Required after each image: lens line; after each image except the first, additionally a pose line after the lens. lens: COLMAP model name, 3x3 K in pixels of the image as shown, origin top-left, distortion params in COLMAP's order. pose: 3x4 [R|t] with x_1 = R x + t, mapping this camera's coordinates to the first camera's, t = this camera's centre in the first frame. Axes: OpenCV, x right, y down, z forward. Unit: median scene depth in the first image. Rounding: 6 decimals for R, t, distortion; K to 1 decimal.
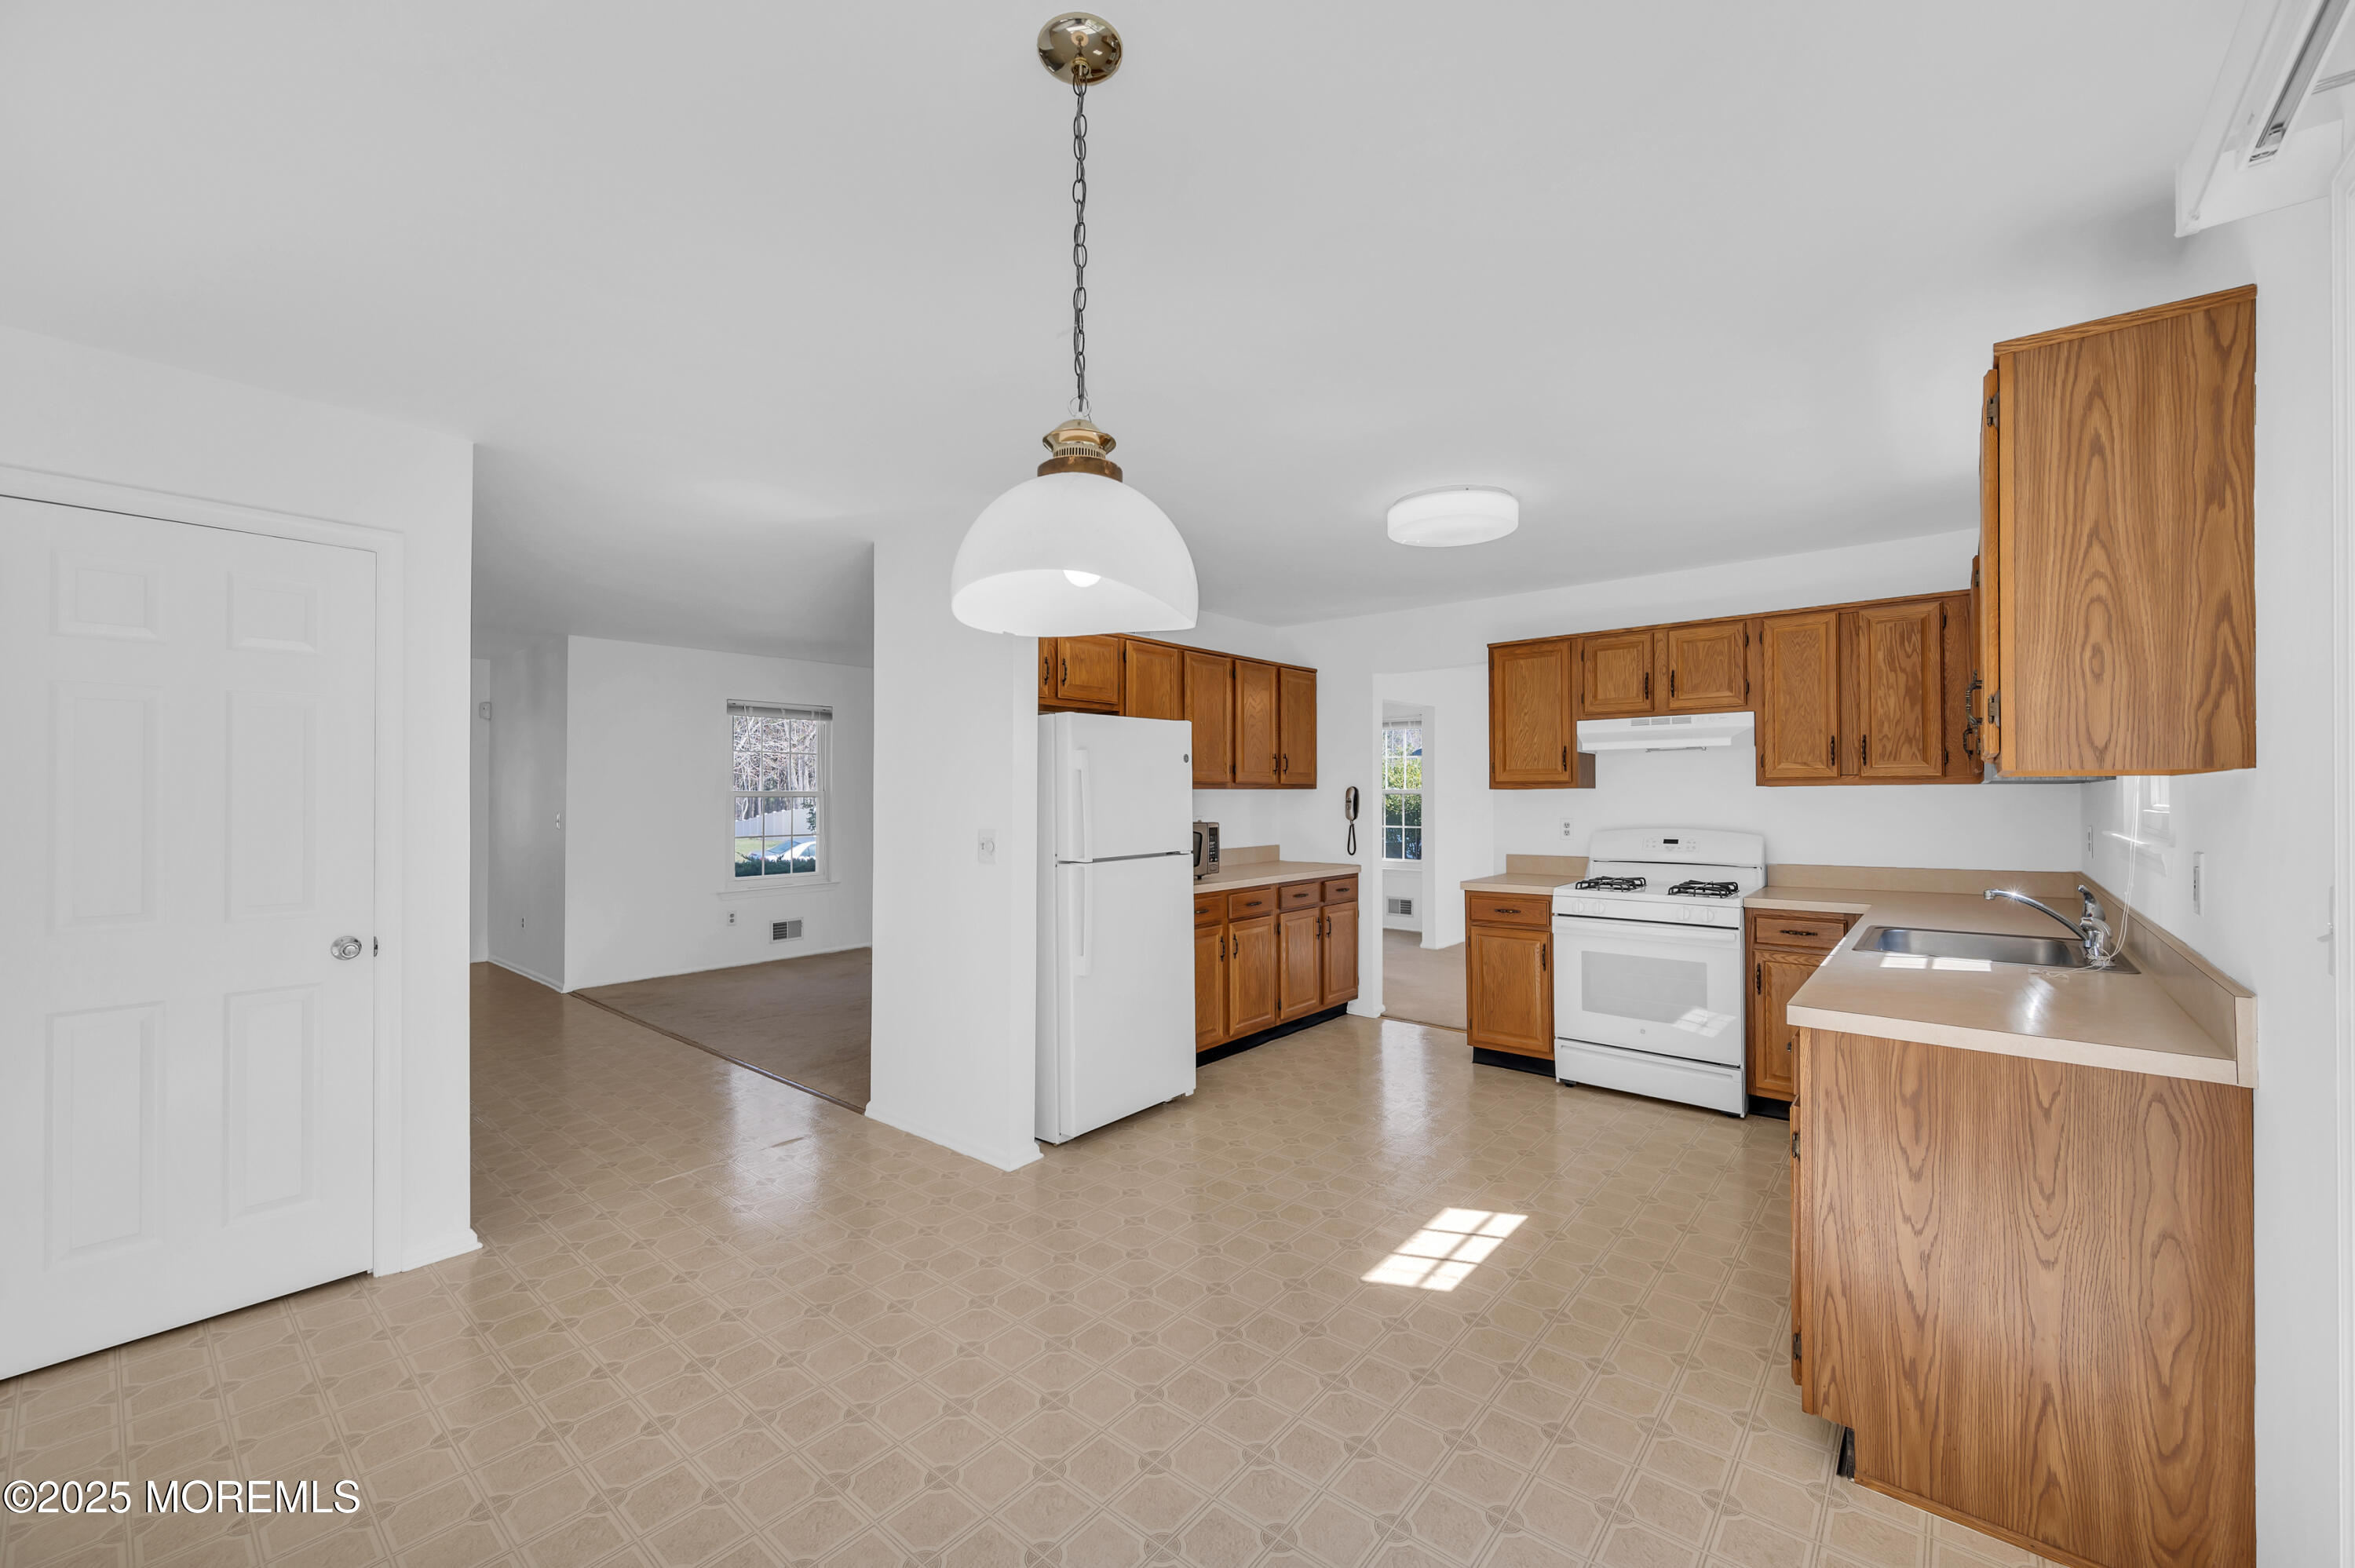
lens RADIAL K [[913.8, 0, 1174.4], [0, 913.8, 789.2], [0, 0, 1]] dist [0.000413, 0.000633]
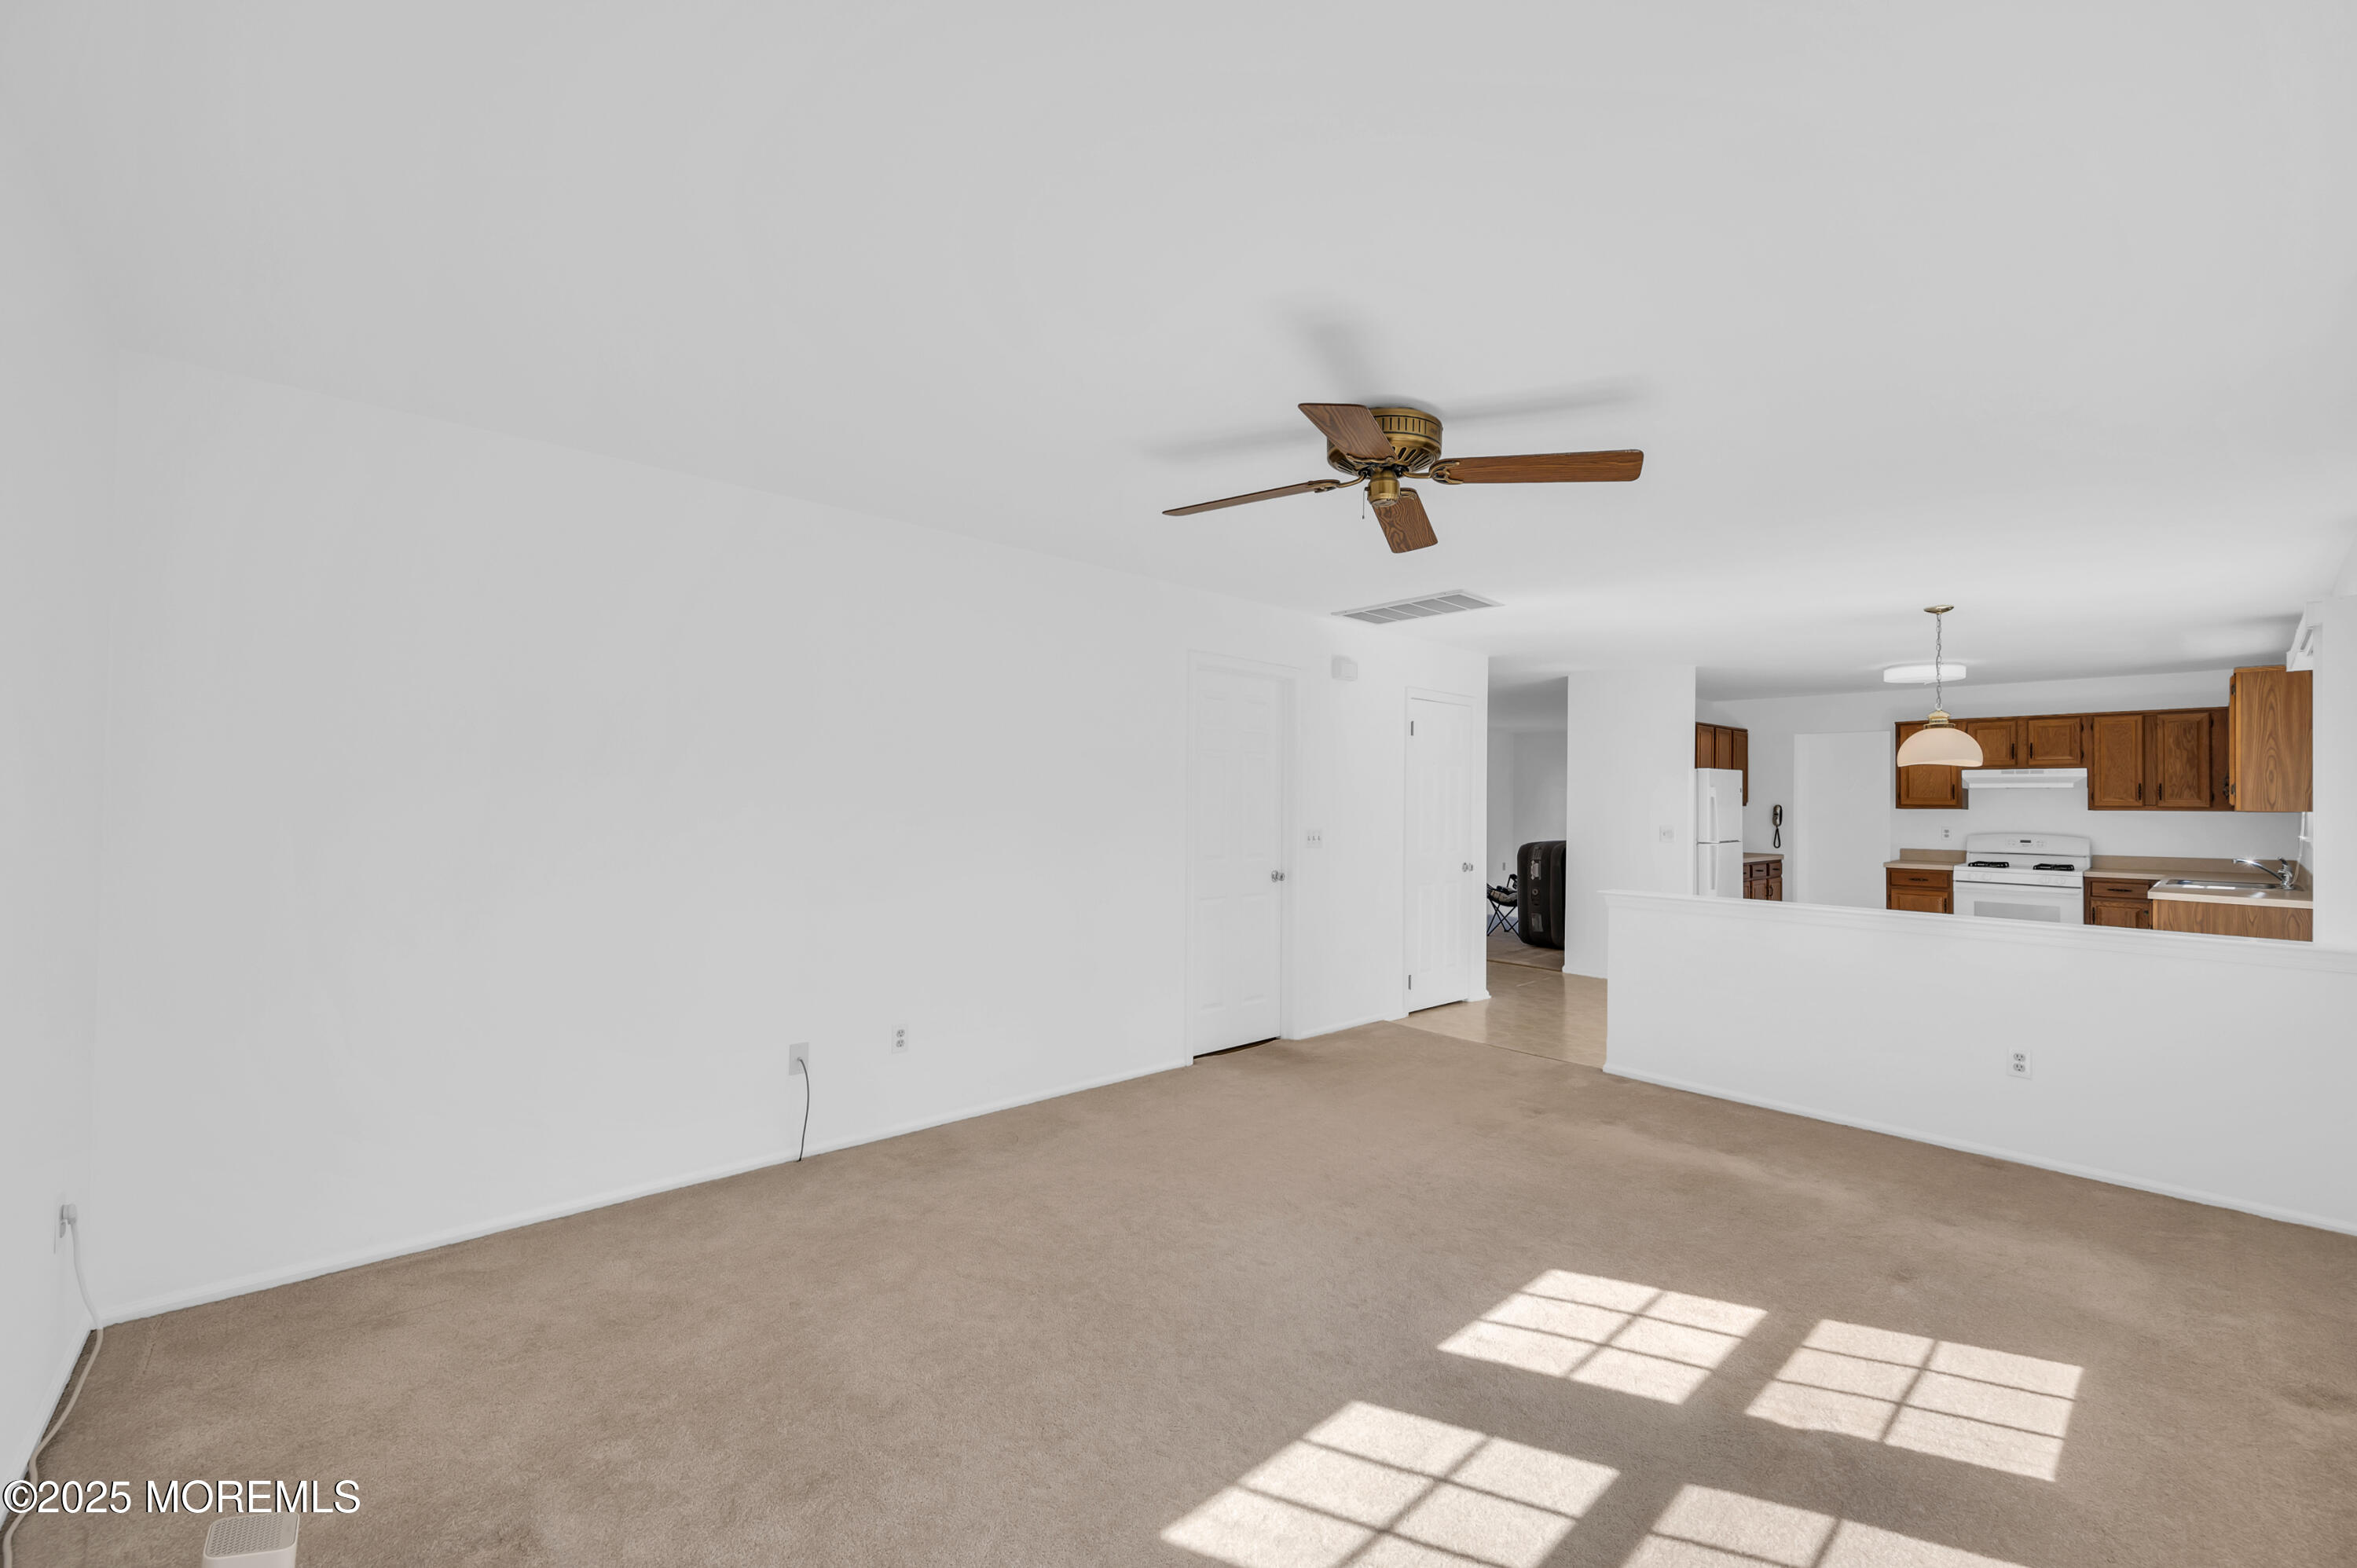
lens RADIAL K [[914.7, 0, 1164.8], [0, 914.7, 787.9], [0, 0, 1]] dist [0.000413, 0.000633]
pose [[0.989004, 0.013127, -0.147304, -0.897575], [-0.014219, 0.999879, -0.006365, -0.010024], [0.147203, 0.008389, 0.989071, -1.050115]]
